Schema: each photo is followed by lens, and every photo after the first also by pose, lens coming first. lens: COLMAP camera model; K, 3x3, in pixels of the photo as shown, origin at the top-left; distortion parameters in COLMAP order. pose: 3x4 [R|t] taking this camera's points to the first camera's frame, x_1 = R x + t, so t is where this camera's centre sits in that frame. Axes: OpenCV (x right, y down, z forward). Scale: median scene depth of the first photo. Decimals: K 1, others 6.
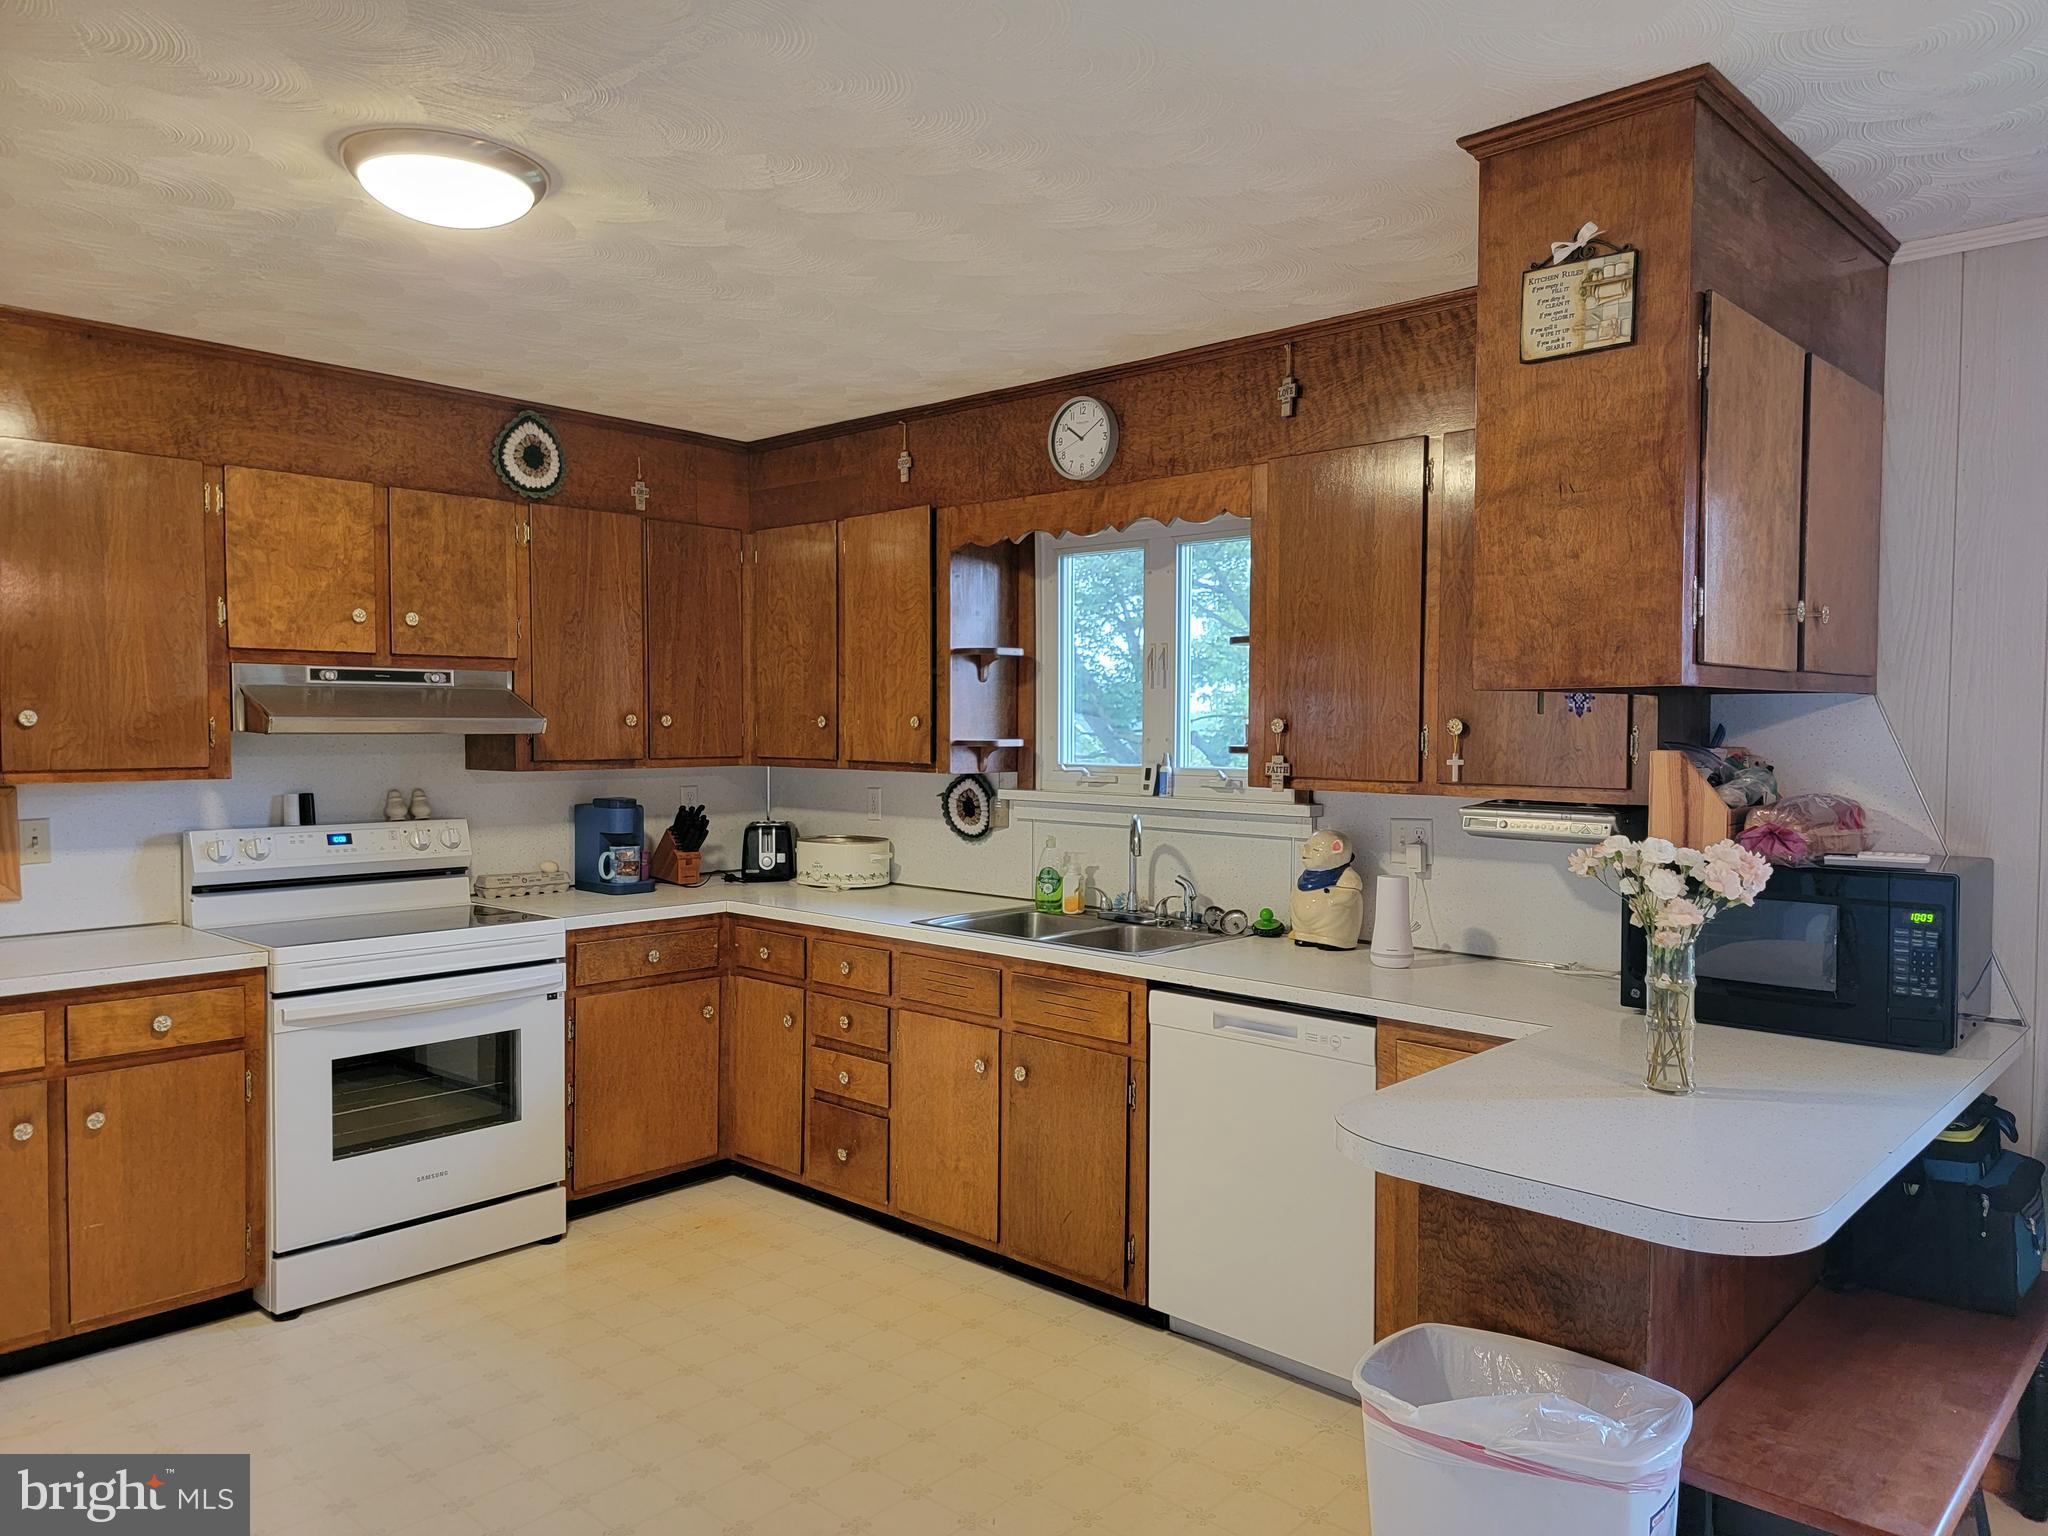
lens RADIAL K [[1419.0, 0, 1039.5], [0, 1419.0, 763.9], [0, 0, 1]] dist [0.086657, -0.068635]
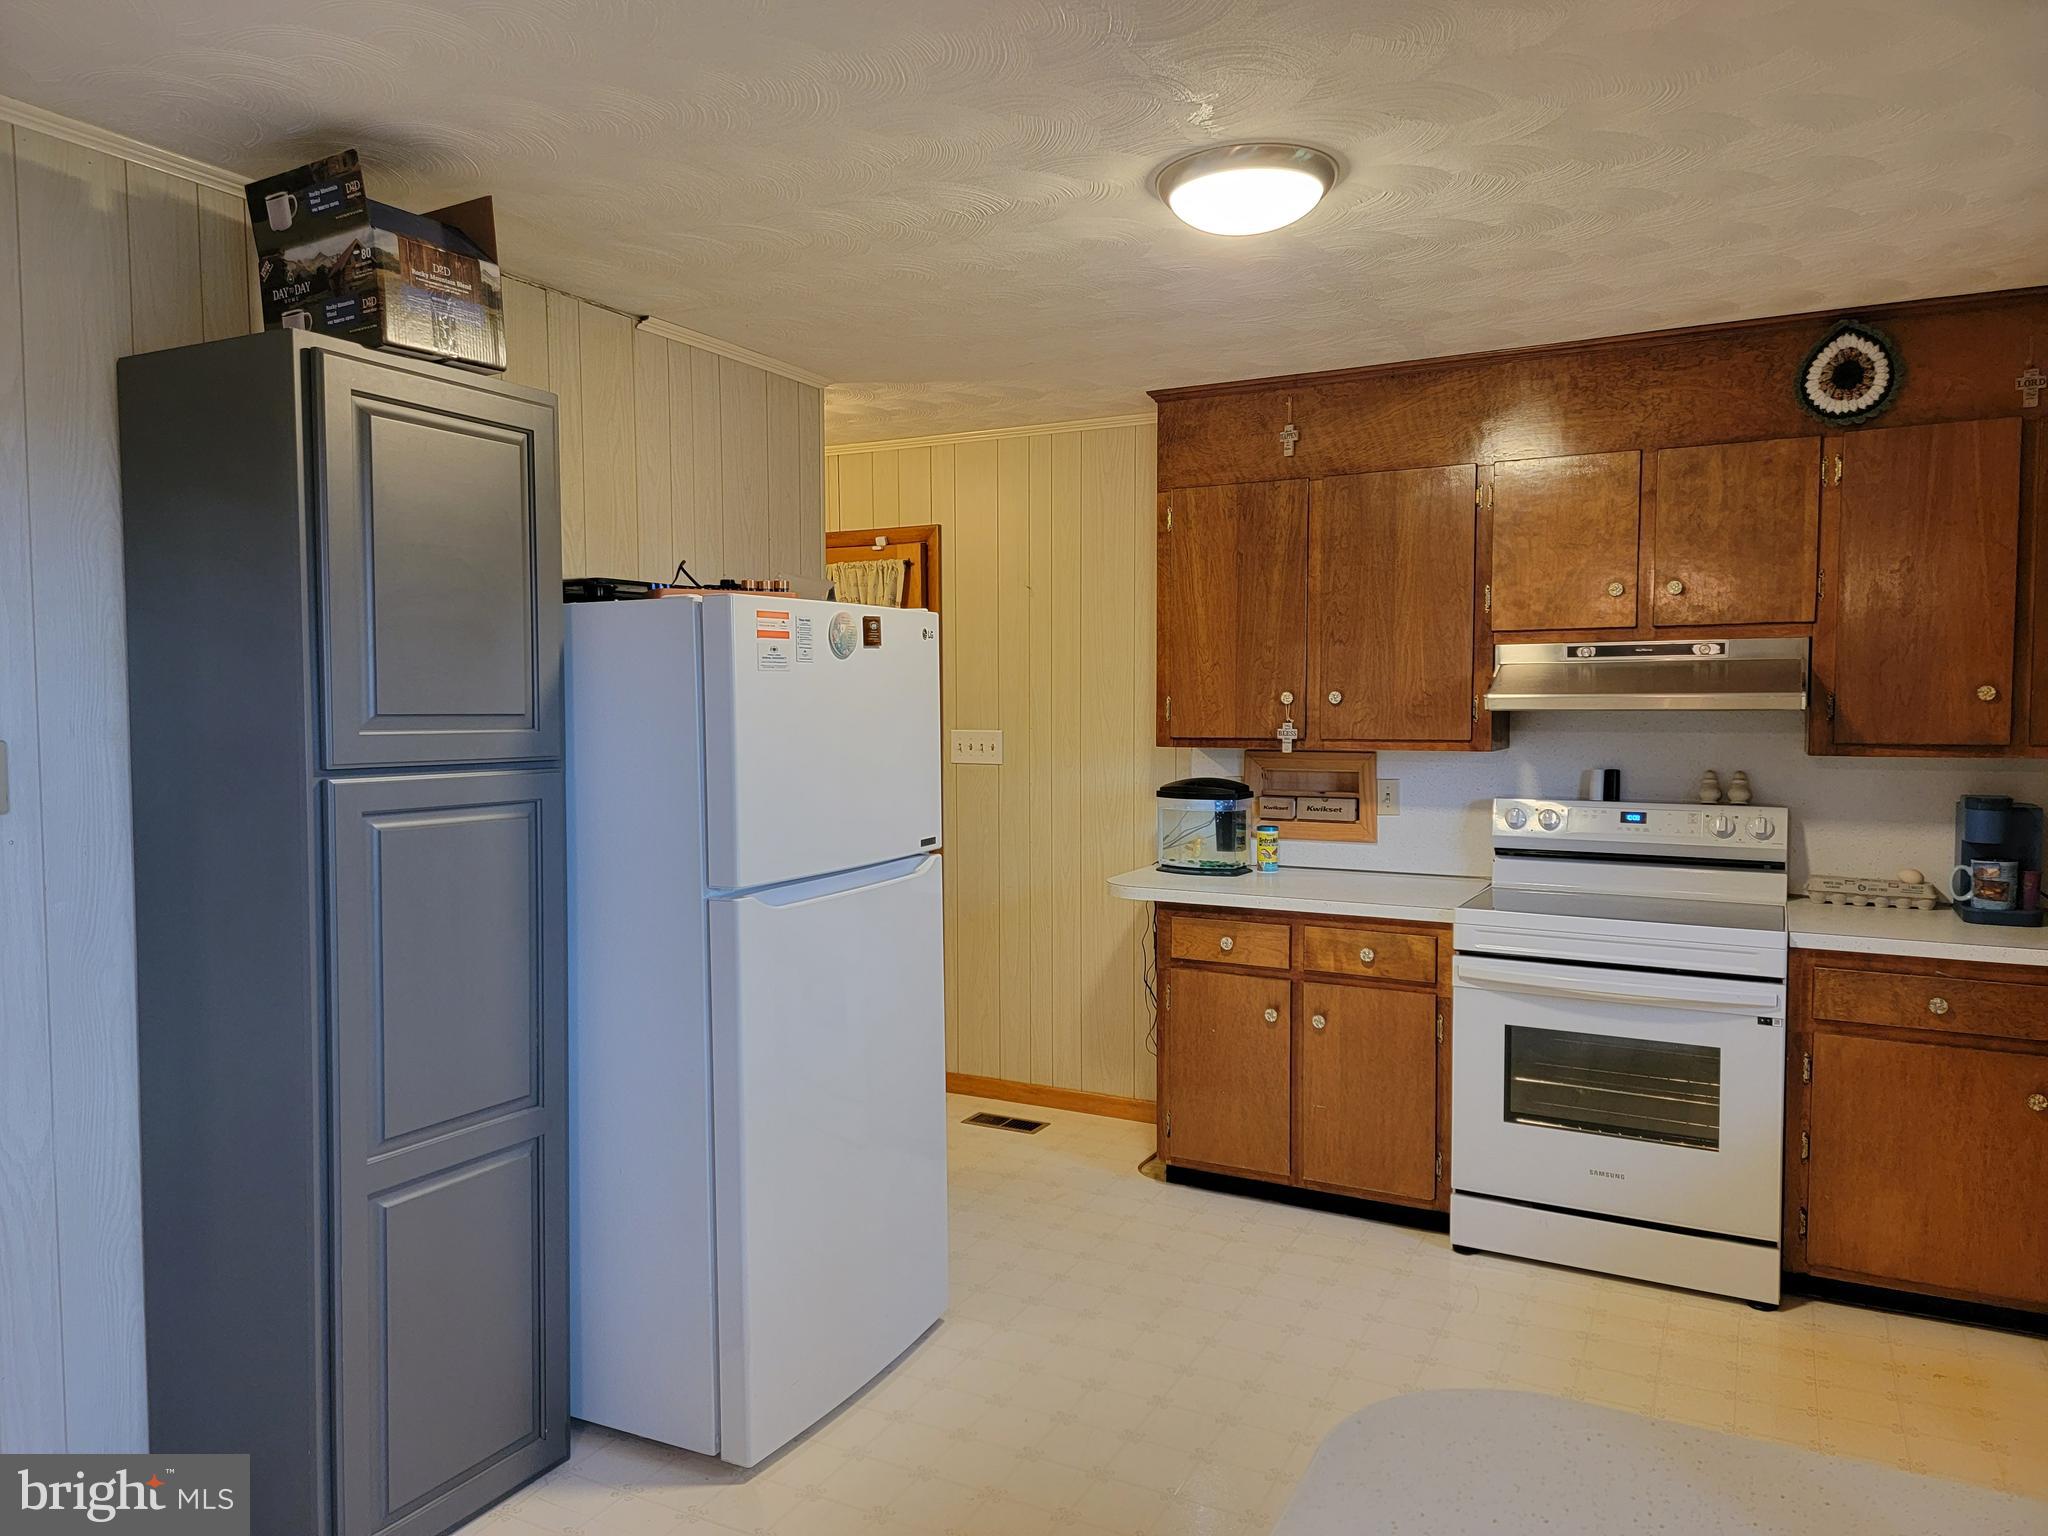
lens RADIAL K [[1419.0, 0, 1040.6], [0, 1419.0, 772.2], [0, 0, 1]] dist [0.086657, -0.068635]
pose [[0.262905, 0.044925, -0.963775, 0.361281], [-0.025530, 0.998890, 0.039597, -0.007470], [0.964484, 0.014195, 0.263760, 0.358138]]
